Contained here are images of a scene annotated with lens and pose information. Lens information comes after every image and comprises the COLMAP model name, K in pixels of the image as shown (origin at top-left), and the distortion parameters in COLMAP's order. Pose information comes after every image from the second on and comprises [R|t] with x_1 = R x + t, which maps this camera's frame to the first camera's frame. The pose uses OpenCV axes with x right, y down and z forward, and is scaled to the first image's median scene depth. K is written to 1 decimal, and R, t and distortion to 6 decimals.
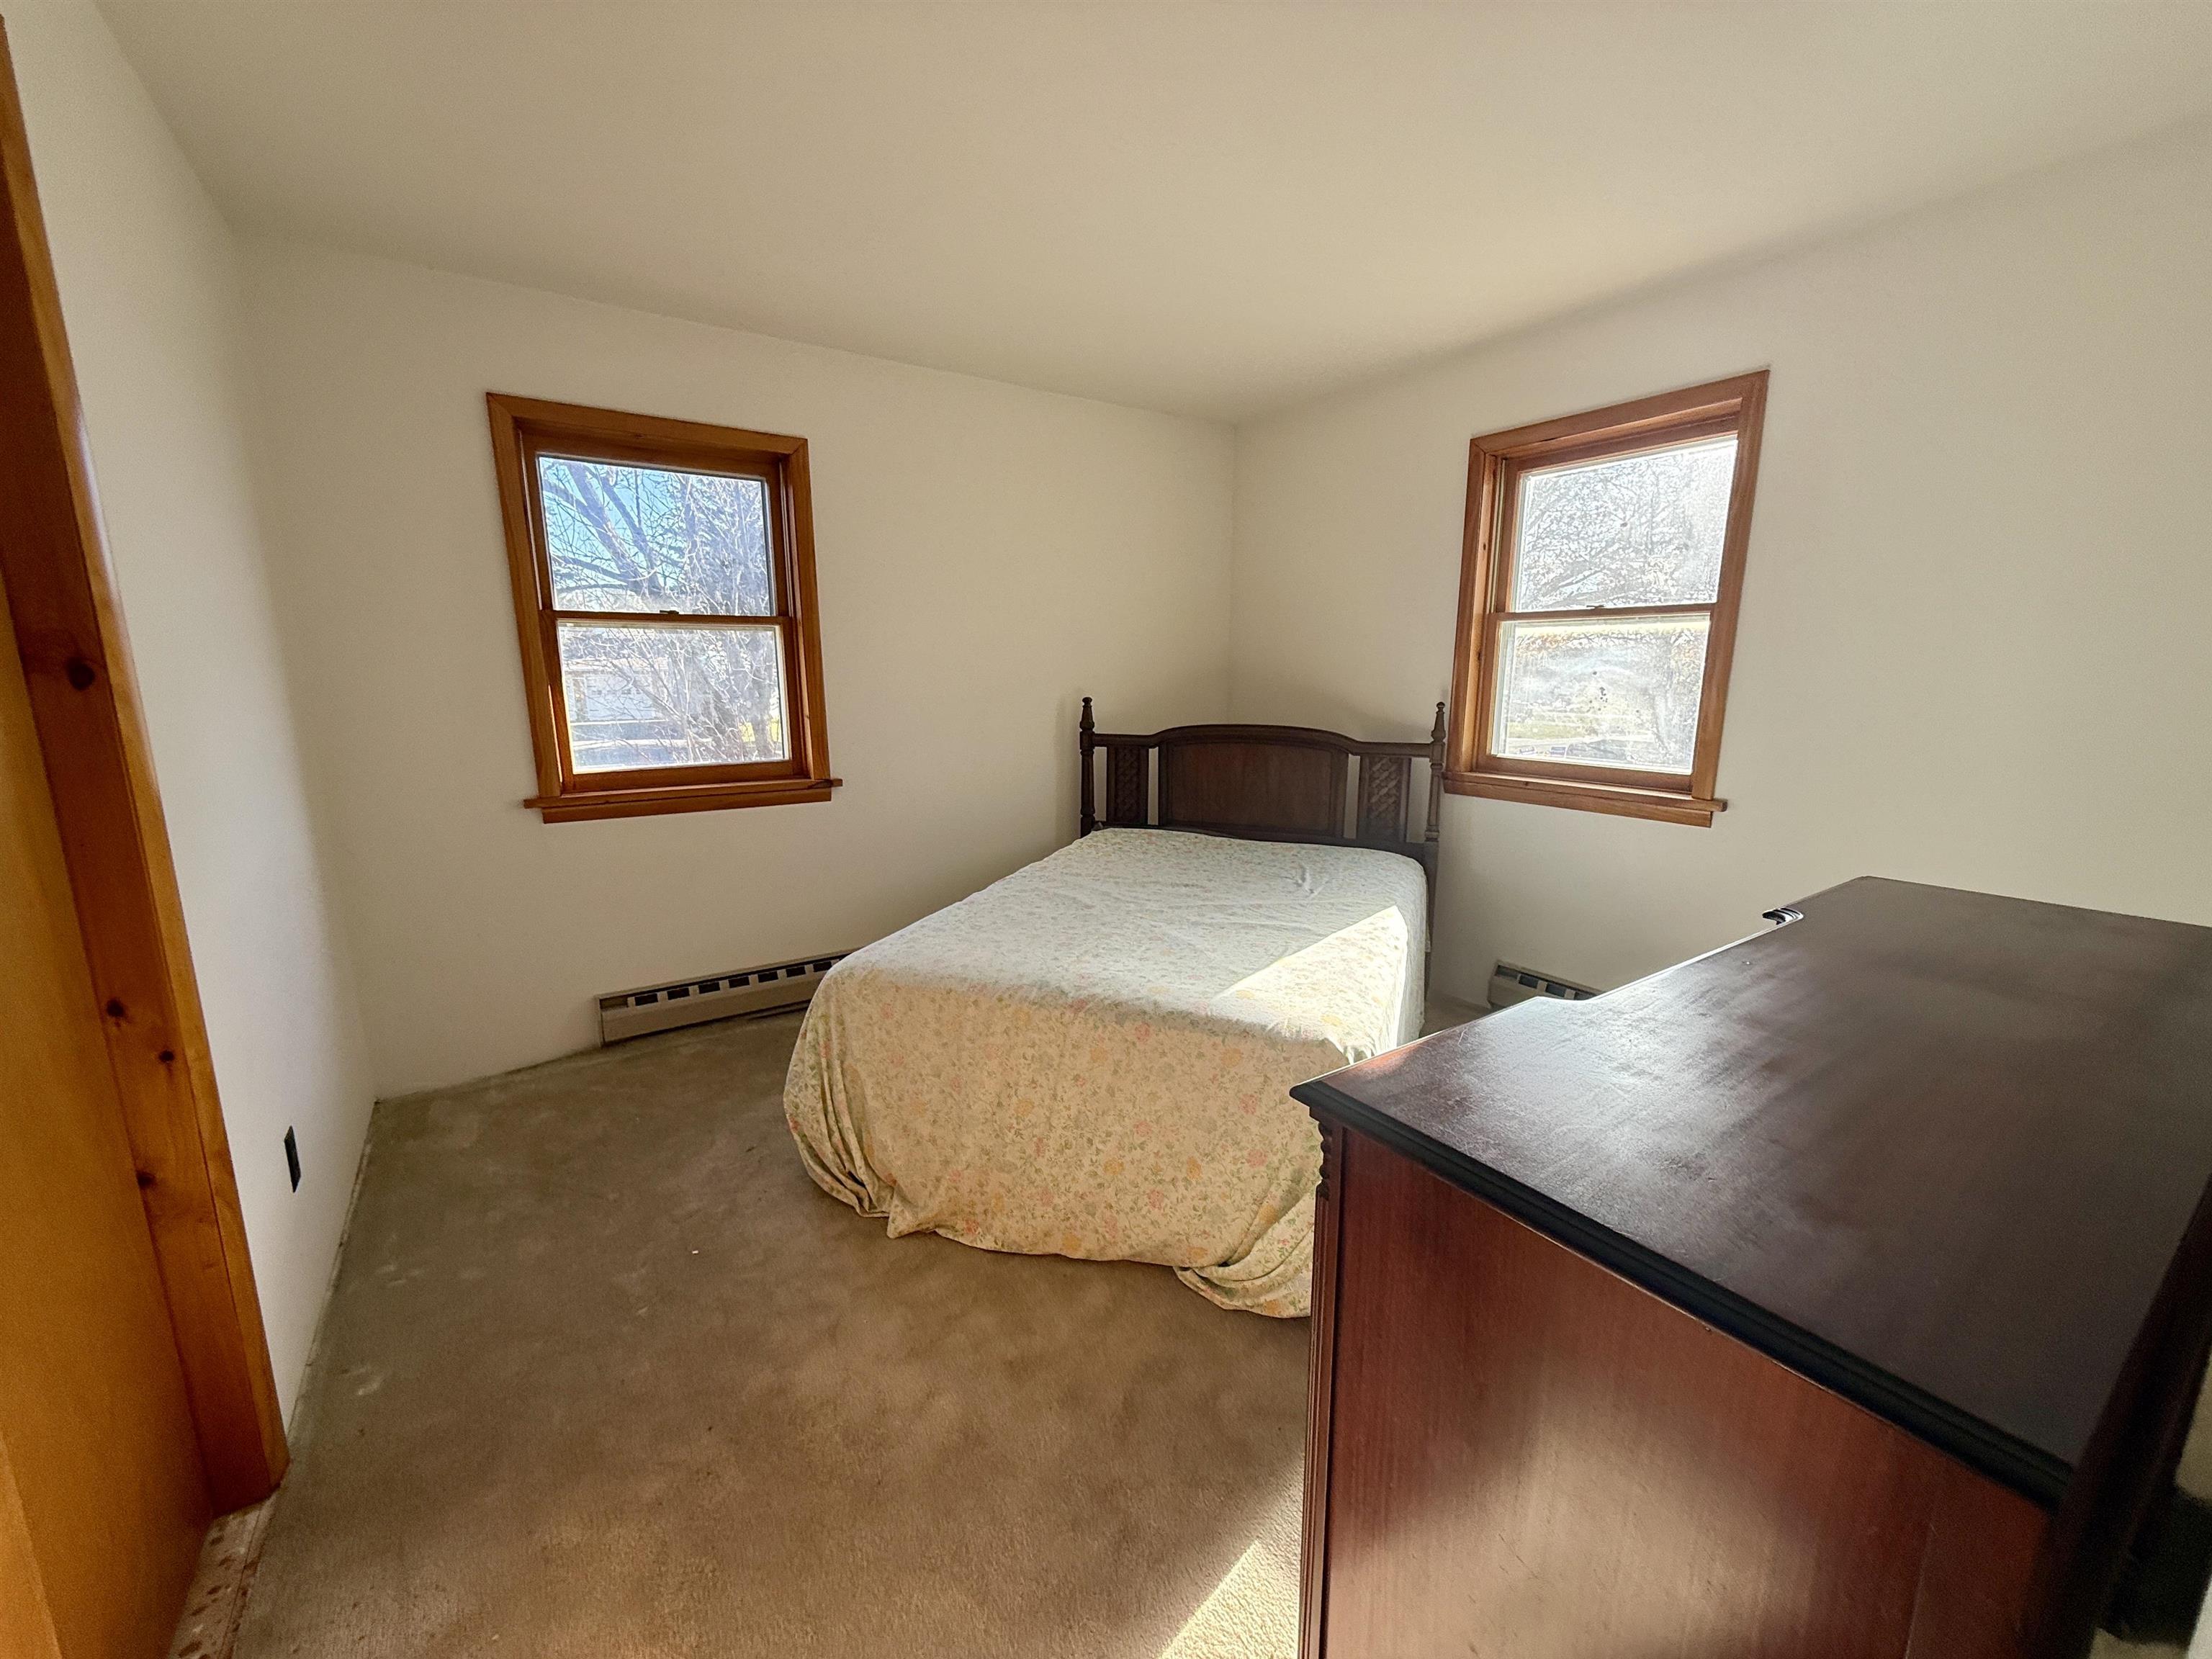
lens RADIAL K [[878.3, 0, 1114.0], [0, 878.3, 833.2], [0, 0, 1]] dist [0.001731, -0.000032]
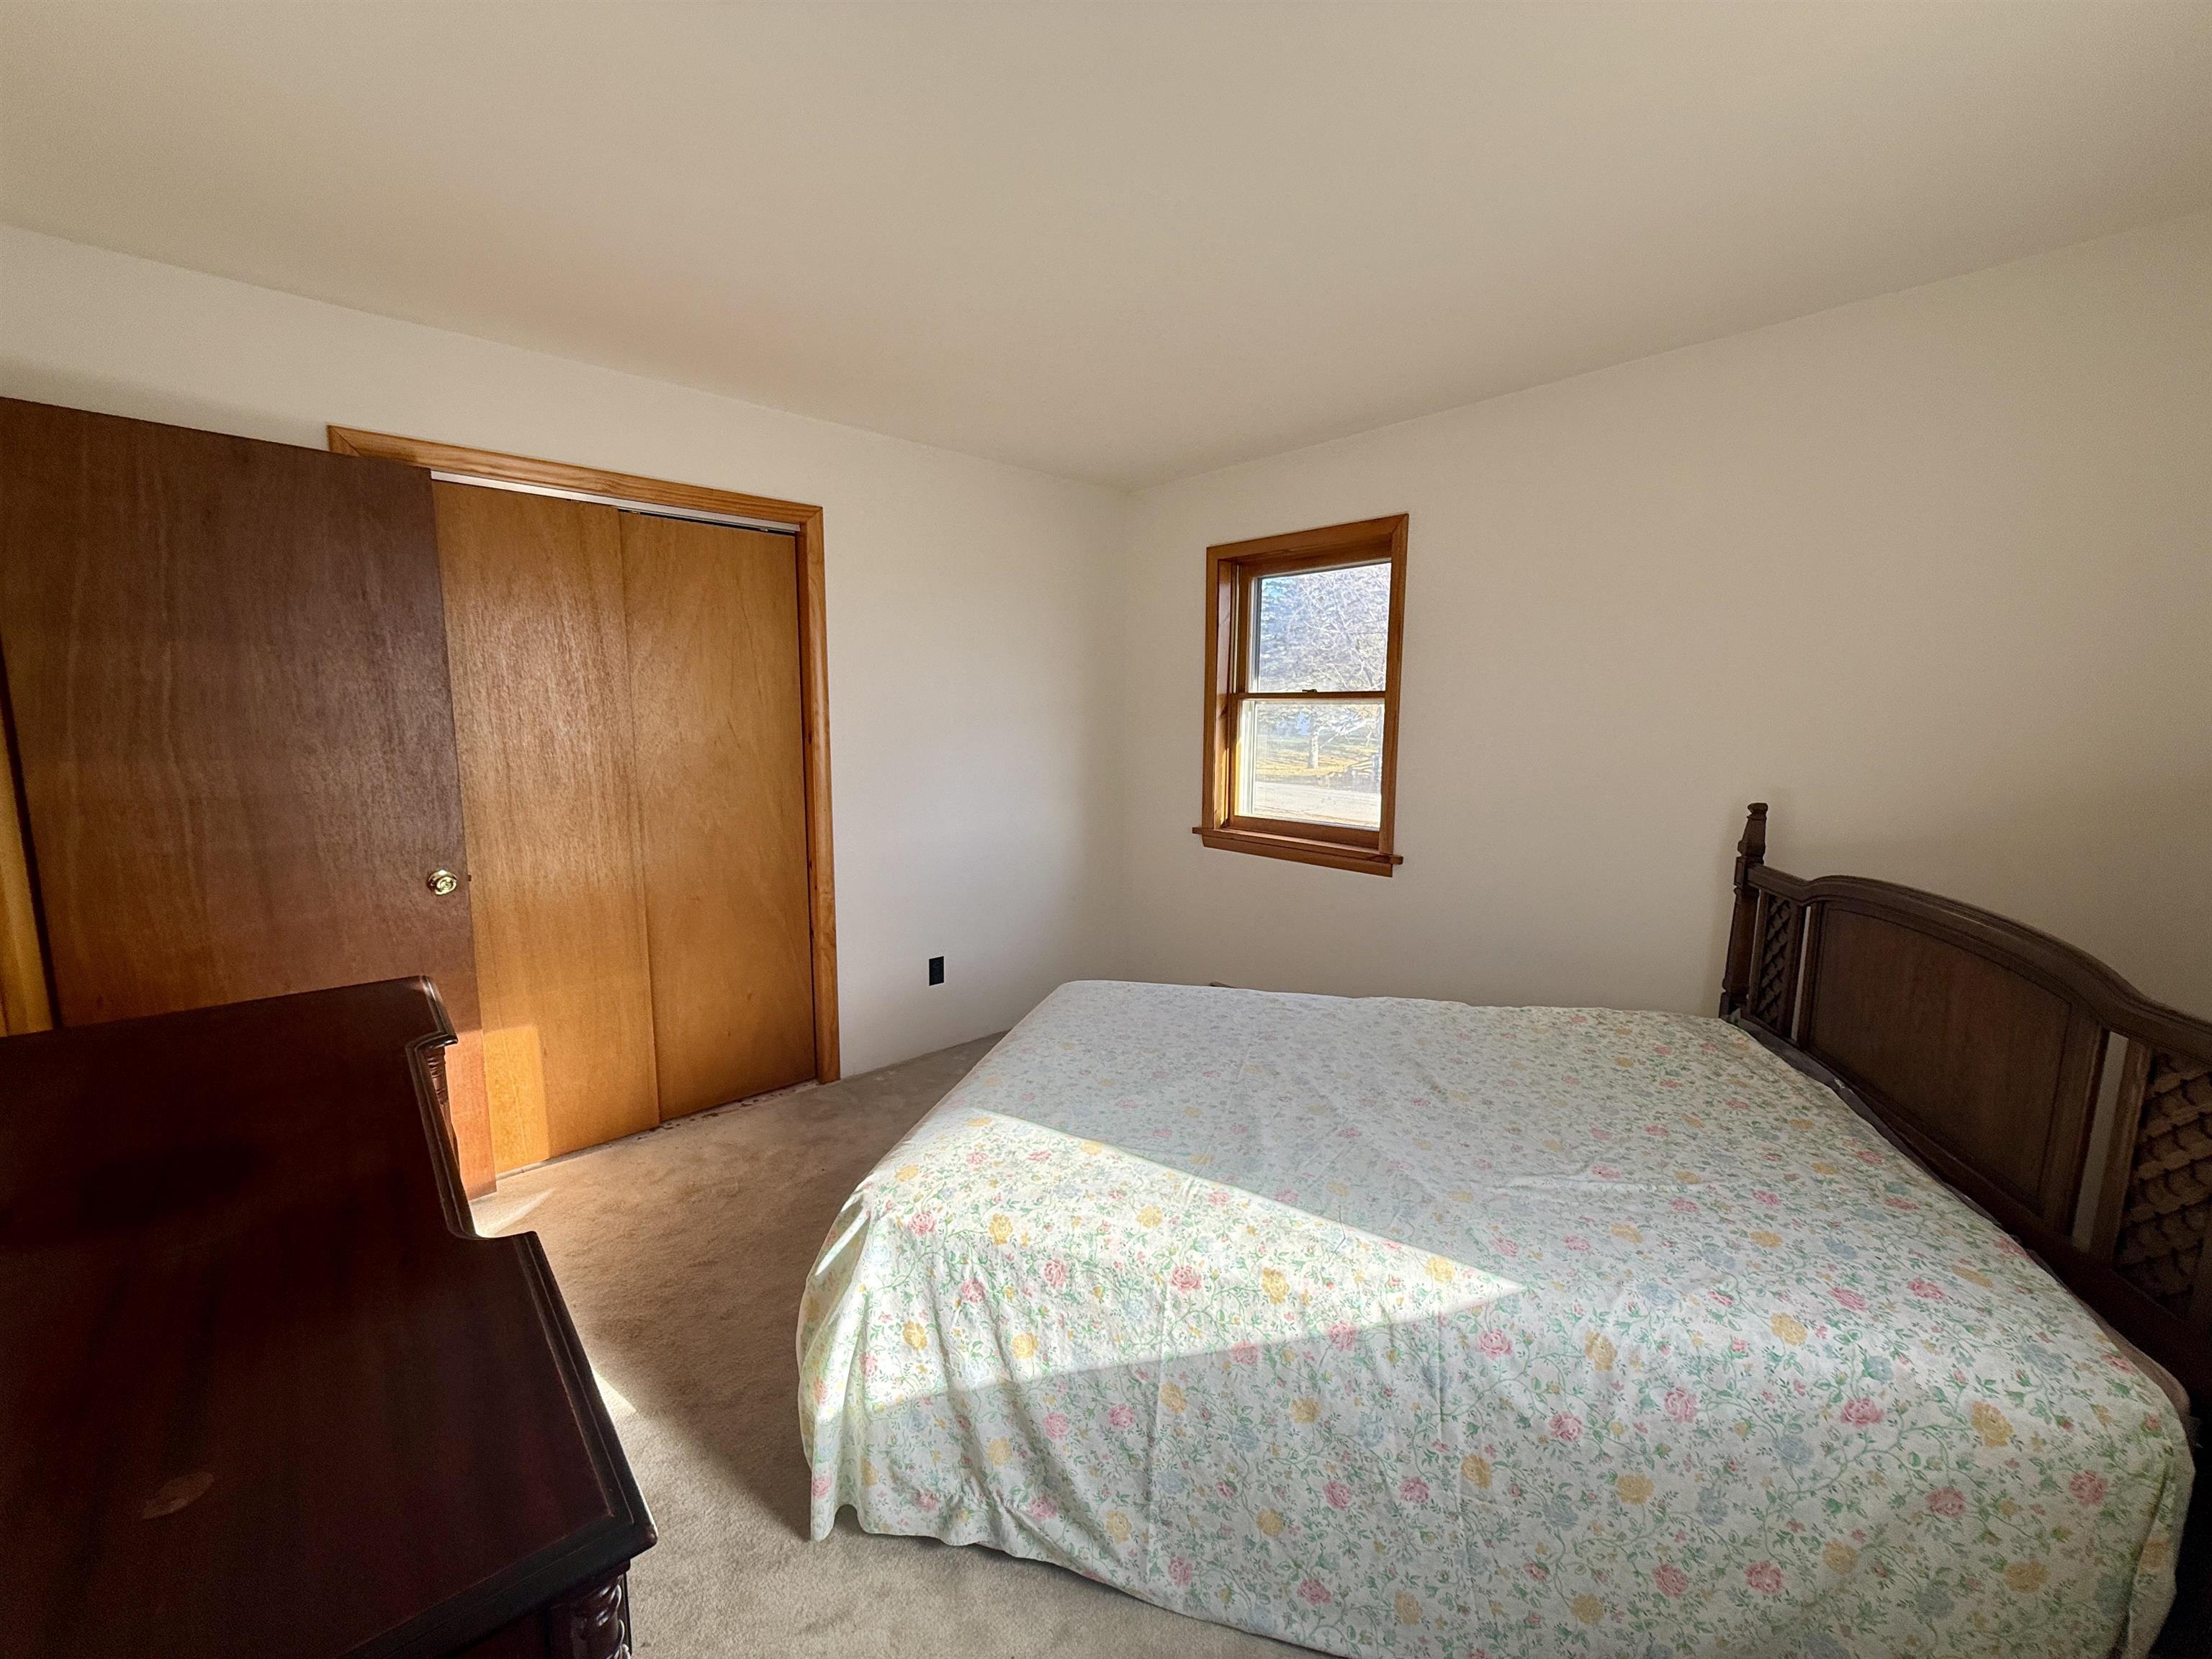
lens RADIAL K [[878.3, 0, 1114.0], [0, 878.3, 833.2], [0, 0, 1]] dist [0.001731, -0.000032]
pose [[0.131211, 0.136124, -0.981964, 0.735868], [-0.192103, 0.975244, 0.109524, -0.166676], [0.972564, 0.174267, 0.154112, 0.692728]]
